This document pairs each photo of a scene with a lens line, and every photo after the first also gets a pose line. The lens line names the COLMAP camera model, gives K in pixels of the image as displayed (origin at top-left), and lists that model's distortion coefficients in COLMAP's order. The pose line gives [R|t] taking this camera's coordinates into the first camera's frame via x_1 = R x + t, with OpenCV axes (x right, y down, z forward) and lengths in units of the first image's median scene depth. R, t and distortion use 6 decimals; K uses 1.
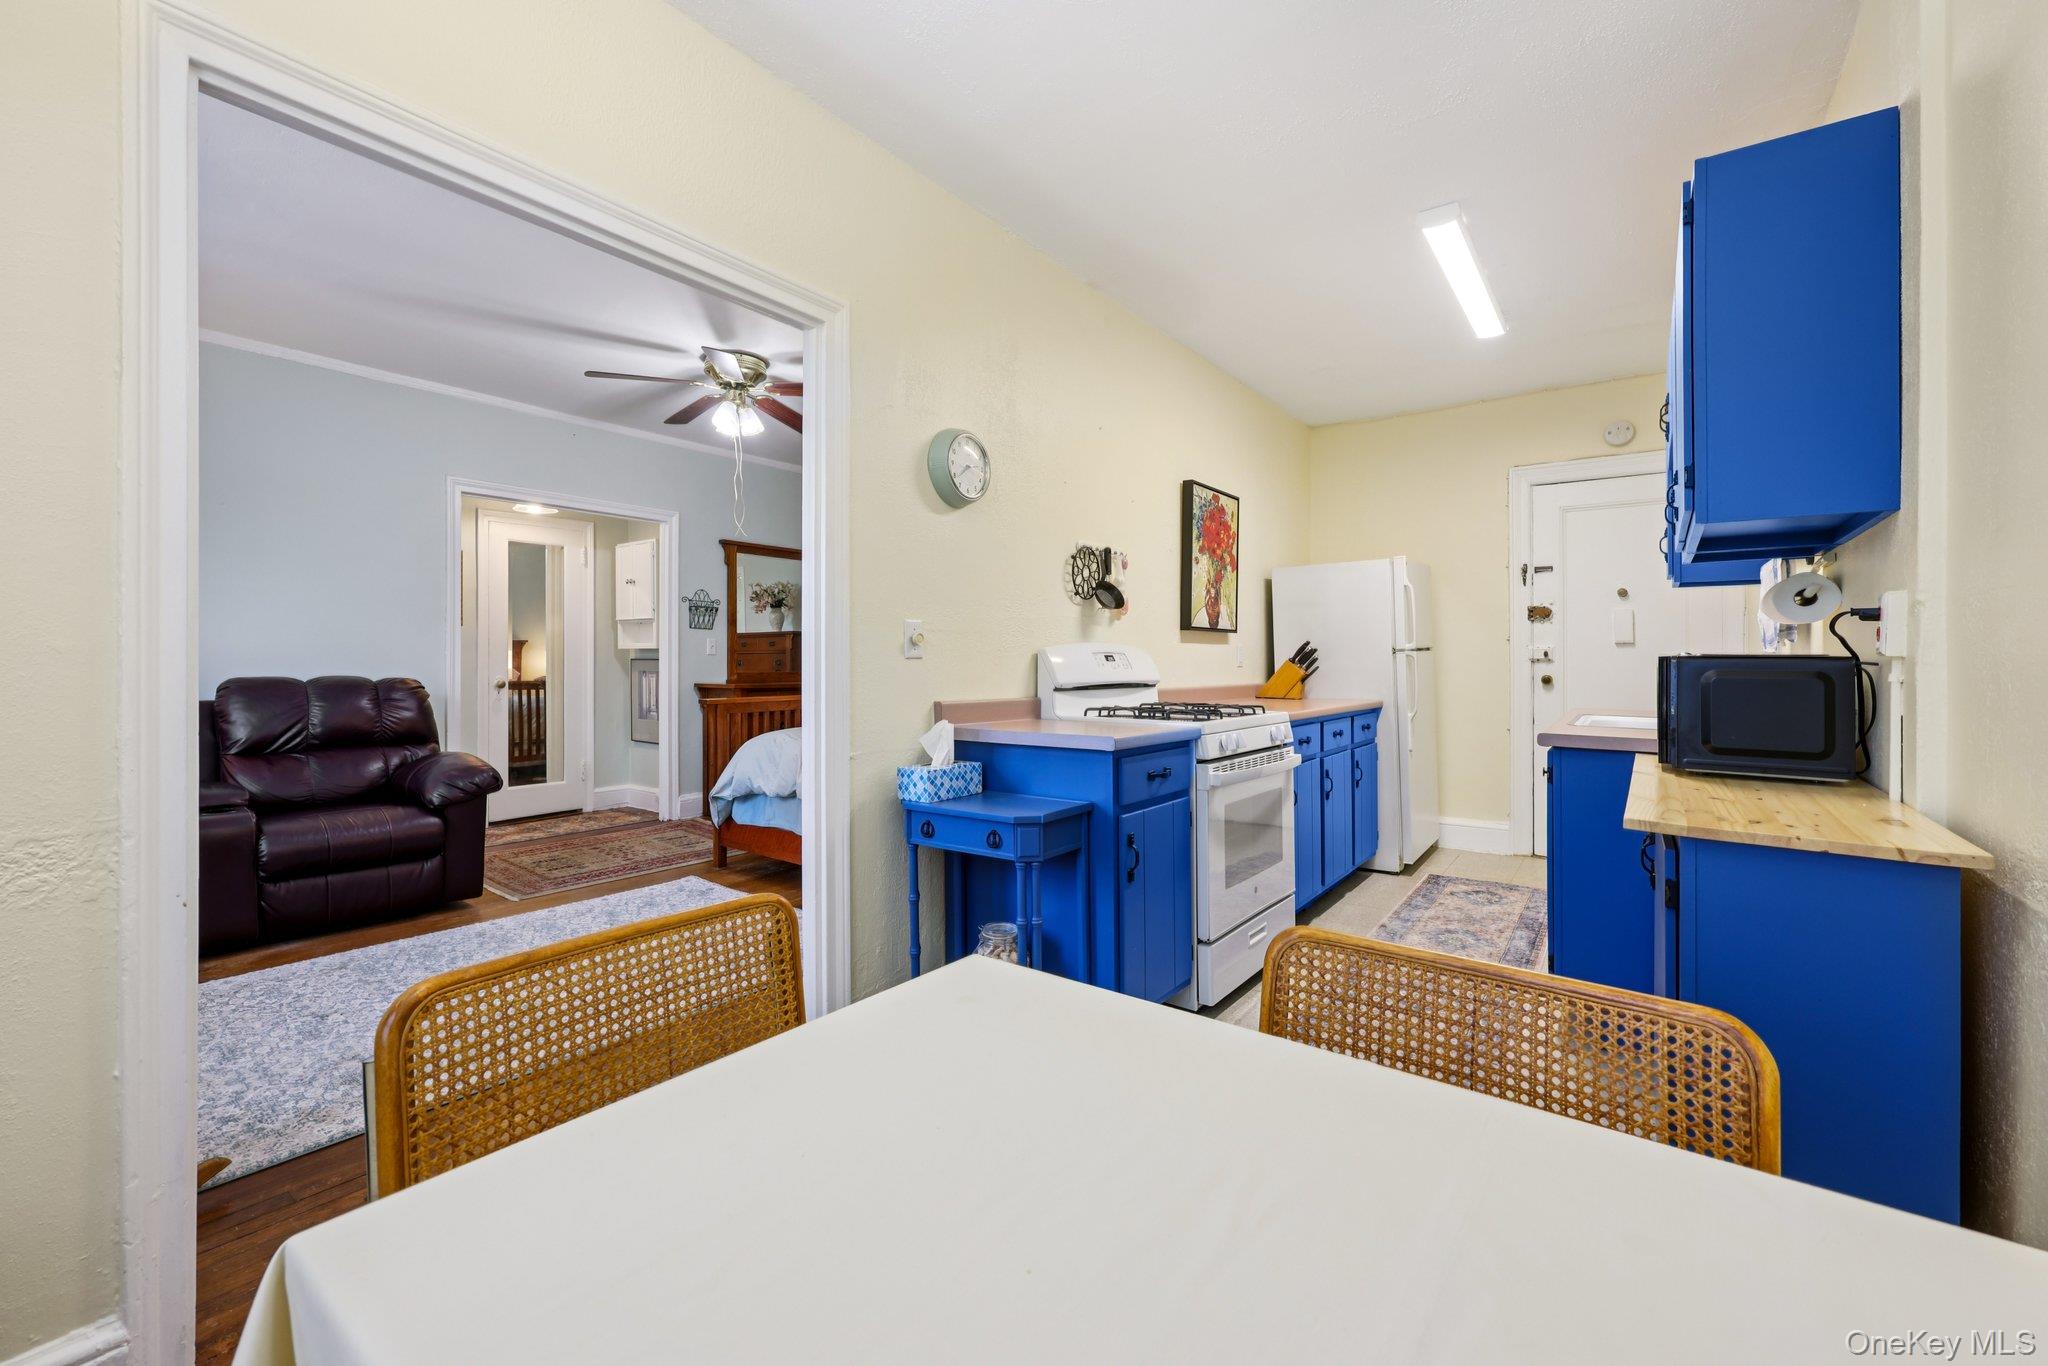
lens RADIAL K [[841.5, 0, 1058.4], [0, 841.5, 663.8], [0, 0, 1]] dist [-0.000260, 0.000012]
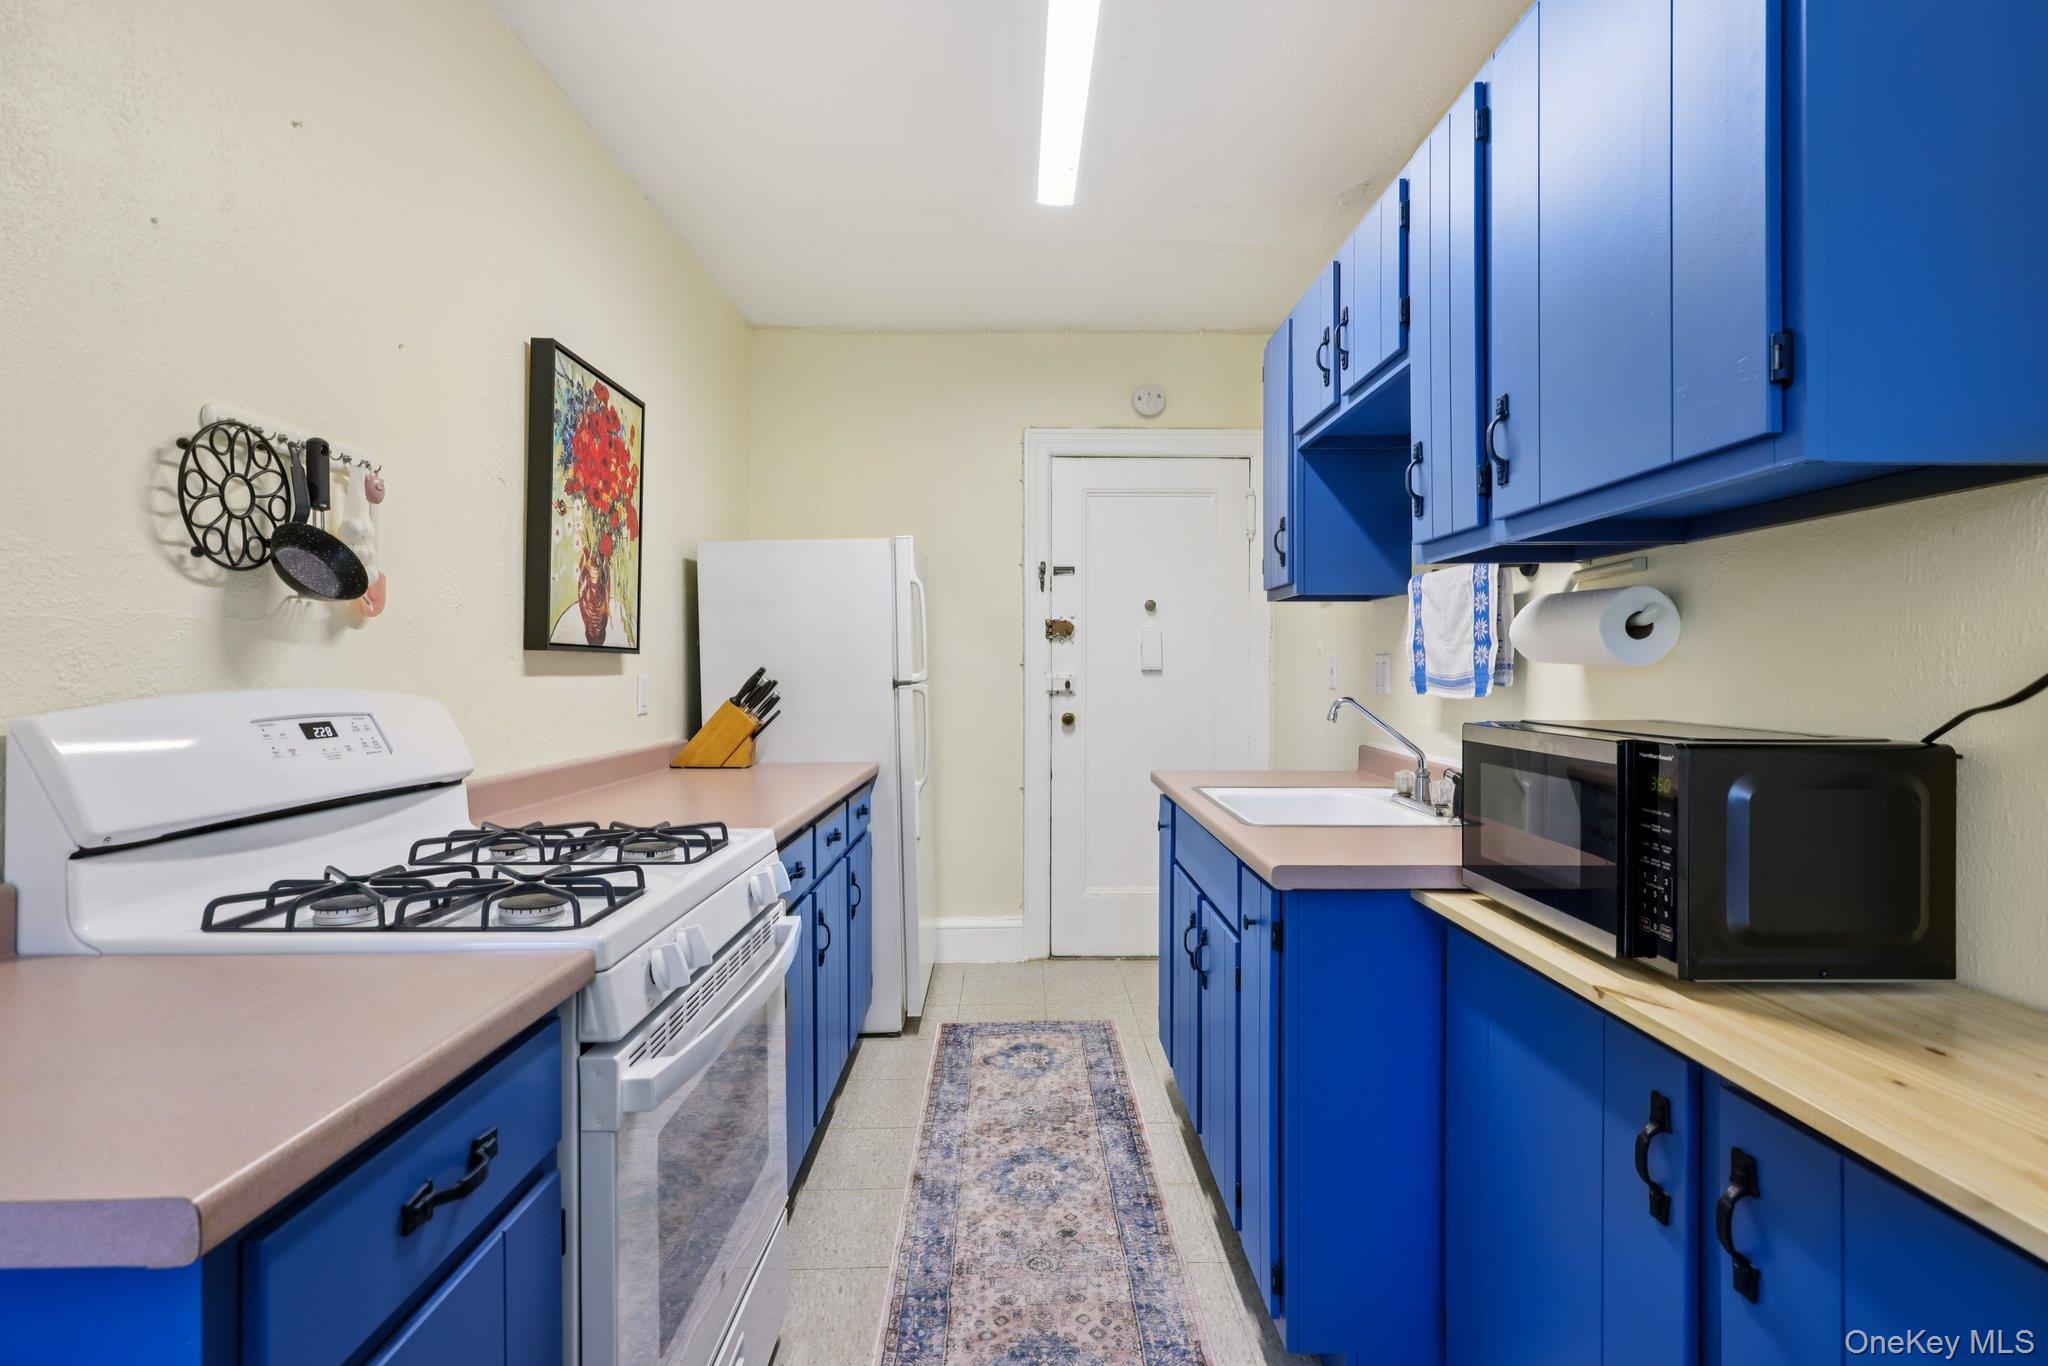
lens RADIAL K [[987.2, 0, 1021.1], [0, 987.2, 659.5], [0, 0, 1]] dist [0.000203, -0.000522]
pose [[0.815432, 0.006864, 0.578812, 0.050812], [0.001513, 0.999901, -0.013989, -0.026190], [-0.578851, 0.012283, 0.815341, 0.379557]]
